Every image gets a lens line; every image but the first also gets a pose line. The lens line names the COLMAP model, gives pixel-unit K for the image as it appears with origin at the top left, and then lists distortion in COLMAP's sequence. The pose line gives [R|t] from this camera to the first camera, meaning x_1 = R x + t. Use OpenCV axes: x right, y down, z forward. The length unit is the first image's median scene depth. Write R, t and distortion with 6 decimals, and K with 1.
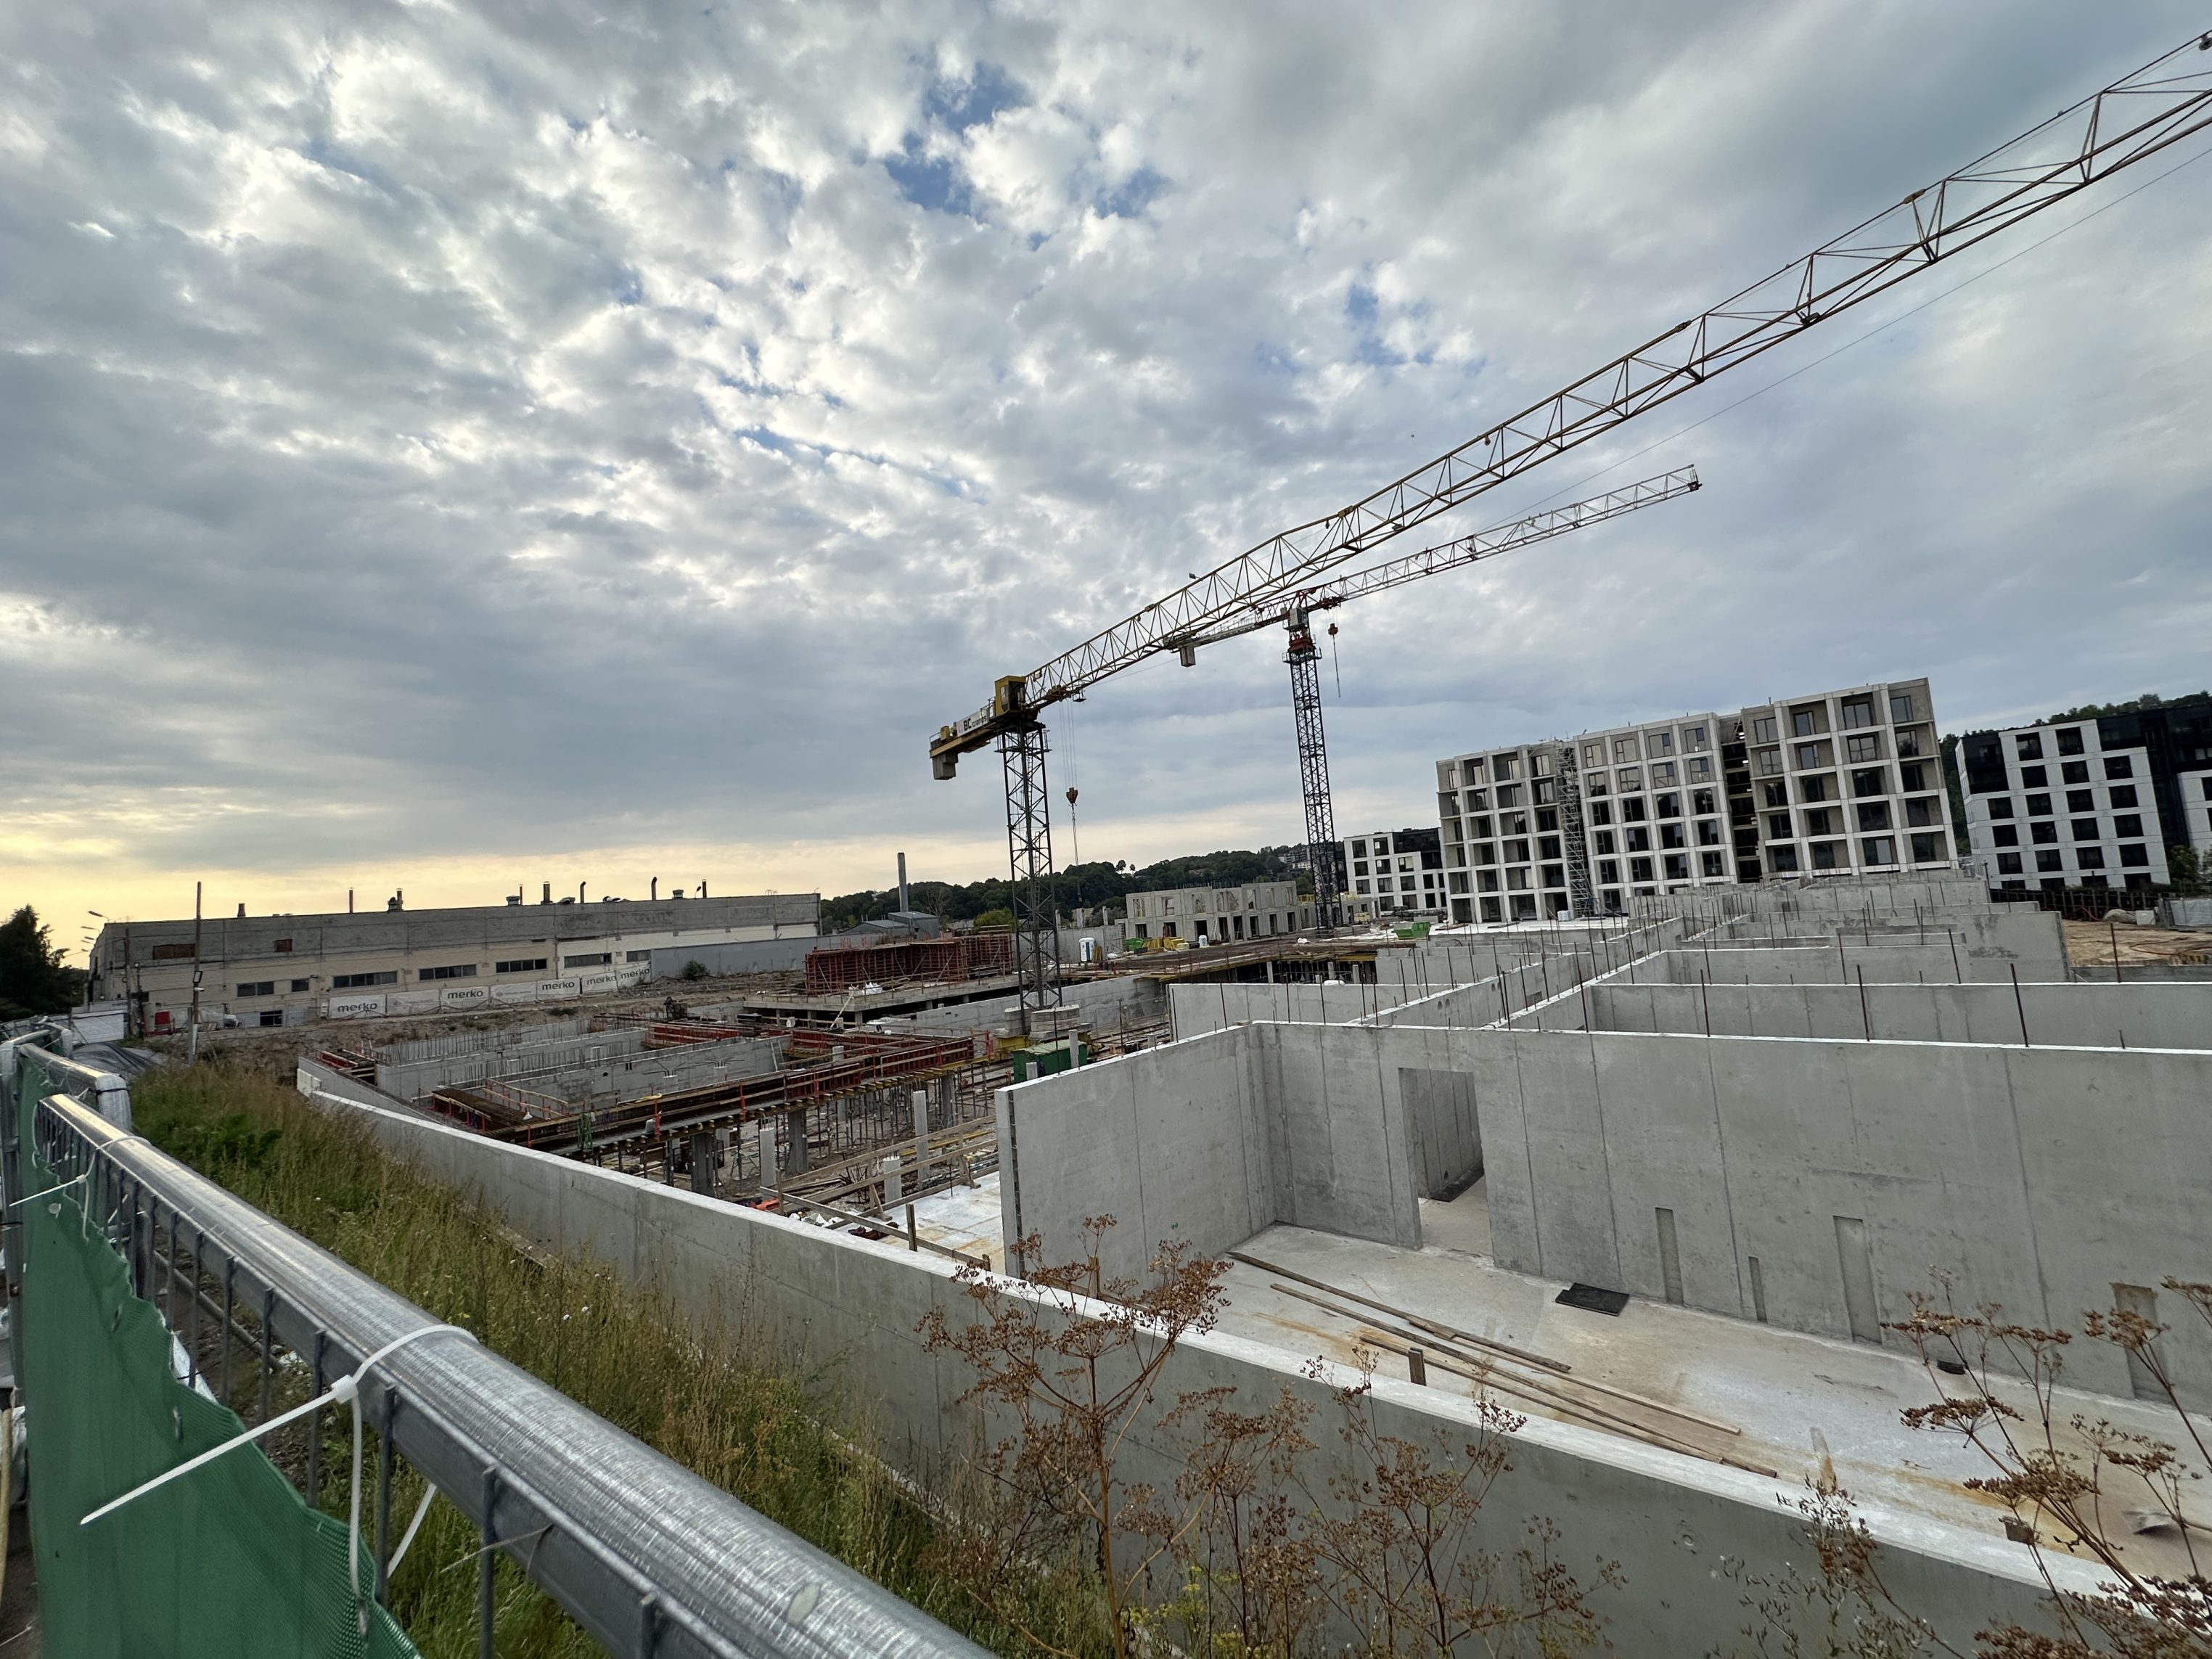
lens RADIAL K [[875.0, 0, 1098.8], [0, 875.0, 816.4], [0, 0, 1]] dist [-0.013079, 0.001138]
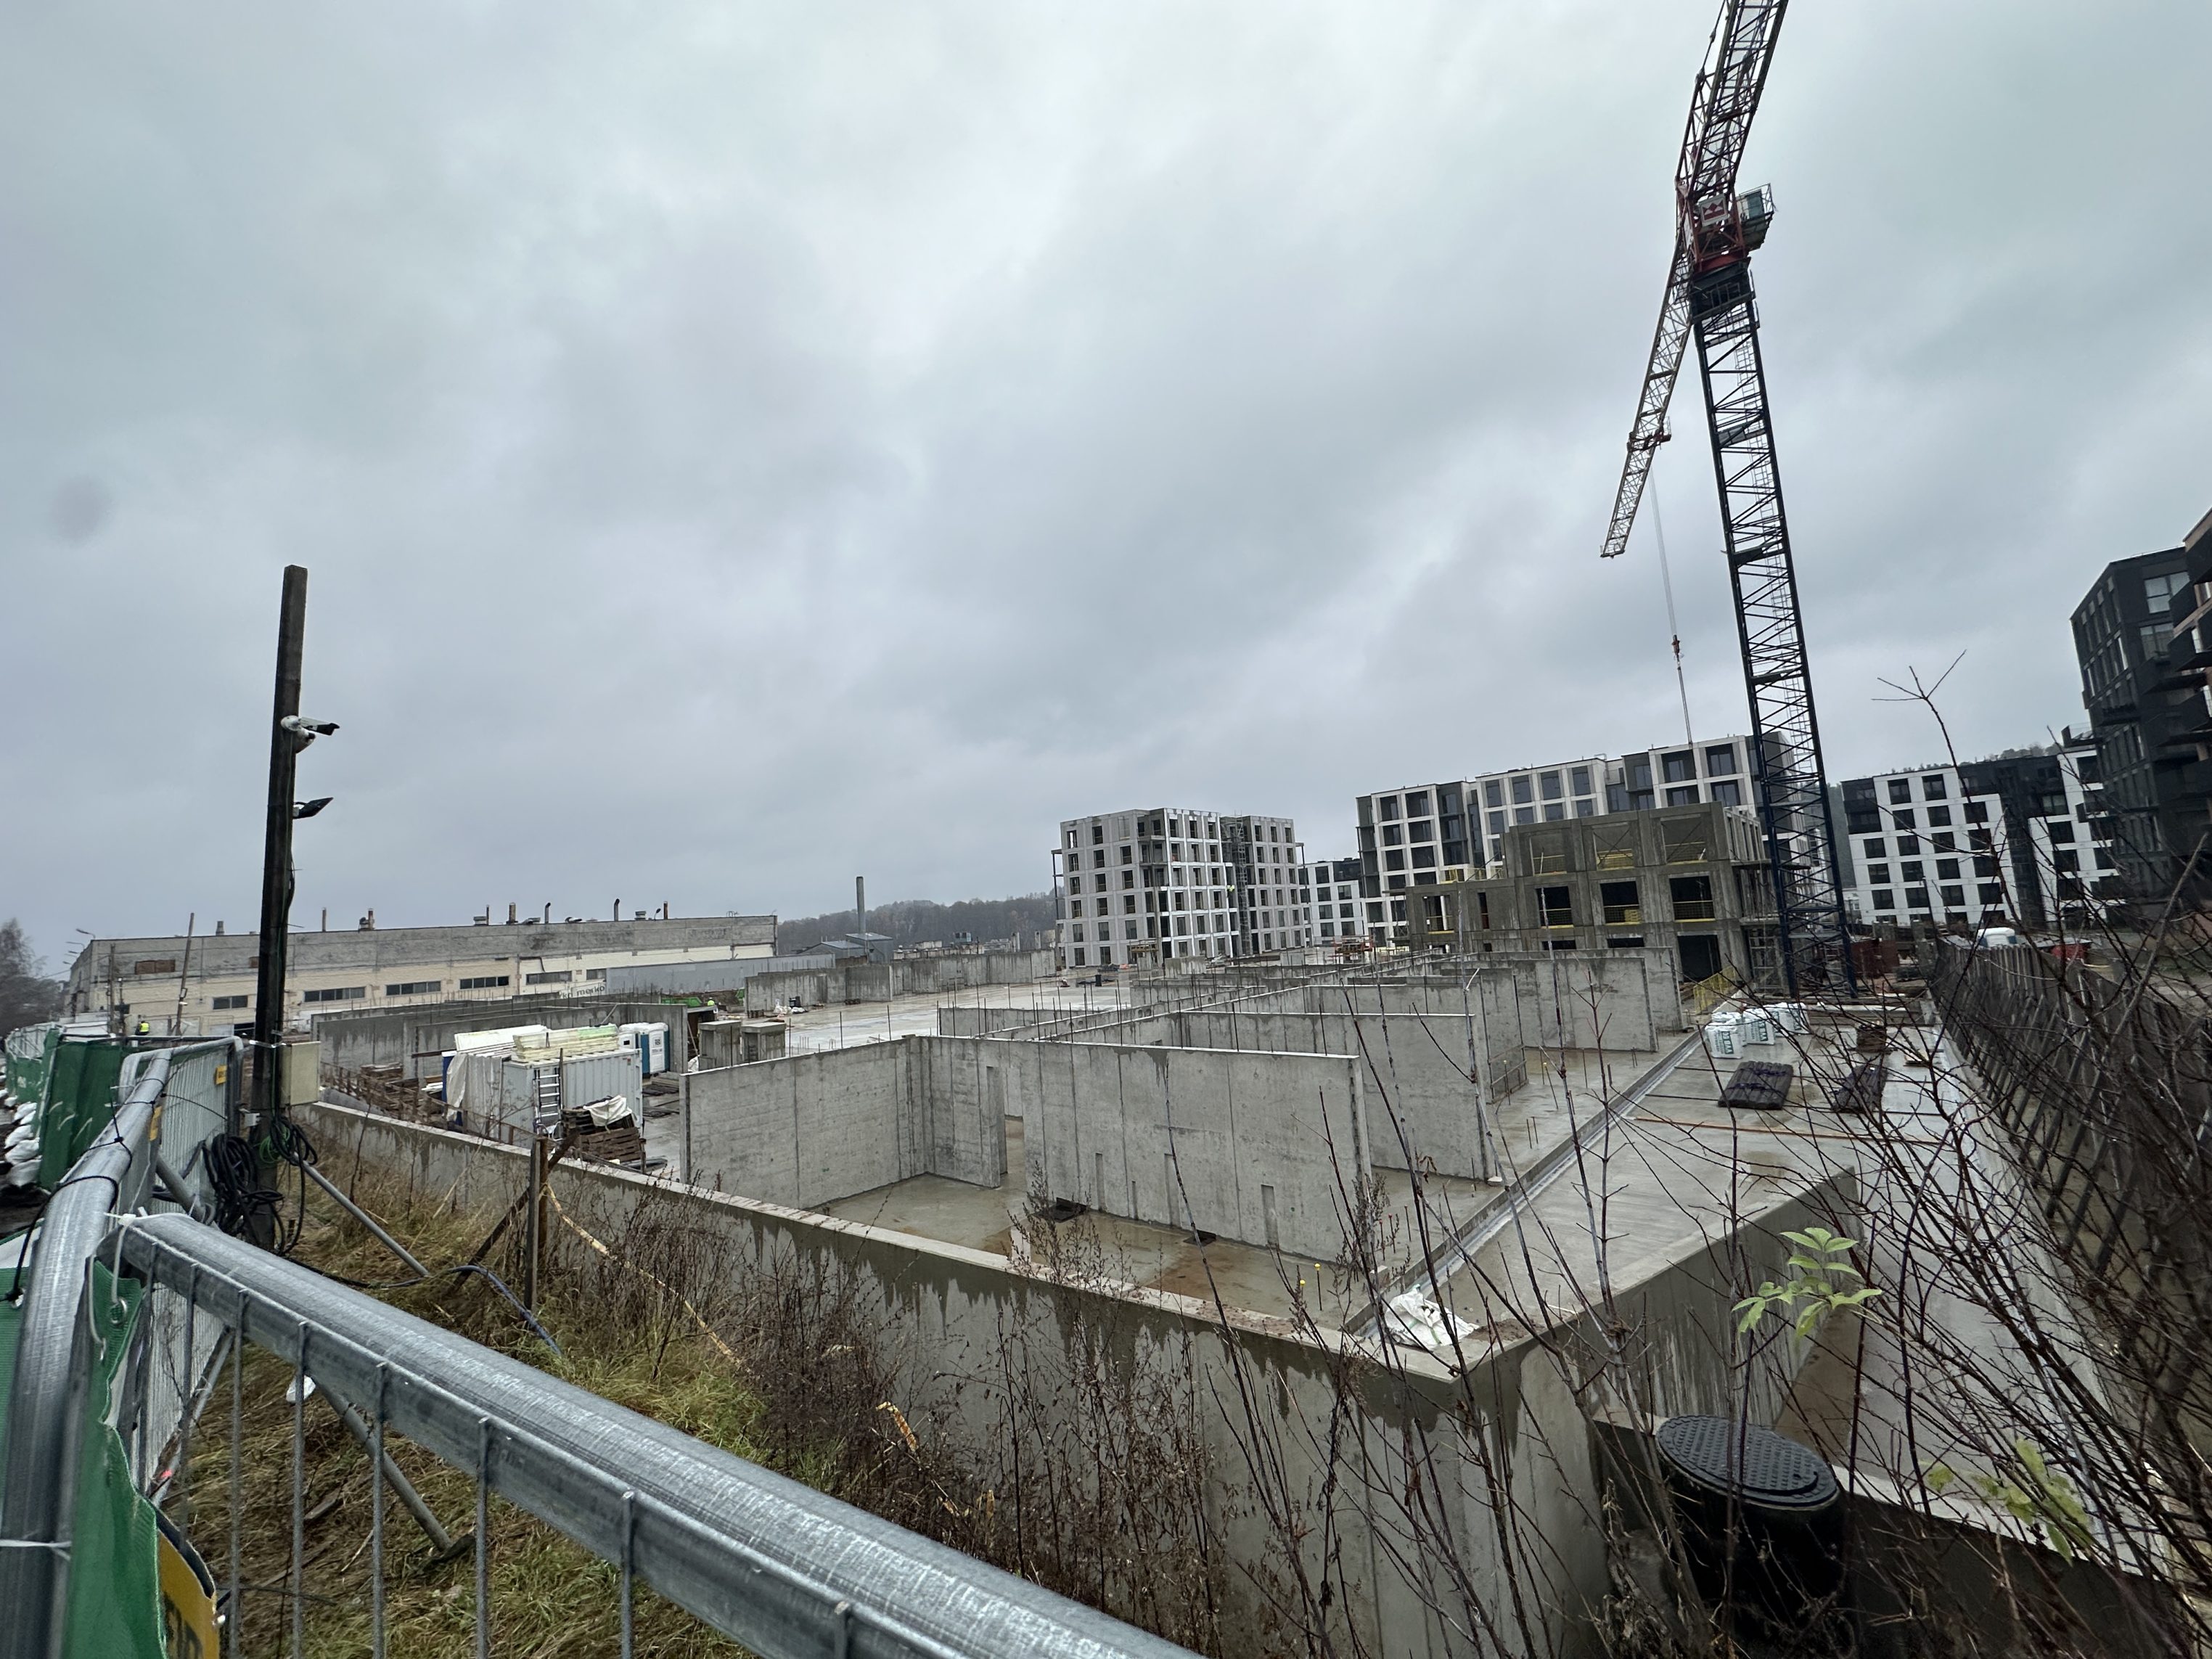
lens RADIAL K [[875.0, 0, 1104.0], [0, 875.0, 825.8], [0, 0, 1]] dist [-0.013079, 0.001138]
pose [[0.999869, 0.010950, 0.011949, 0.073892], [-0.010811, 0.999873, -0.011694, -0.014795], [-0.012075, 0.011563, 0.999860, -0.069316]]
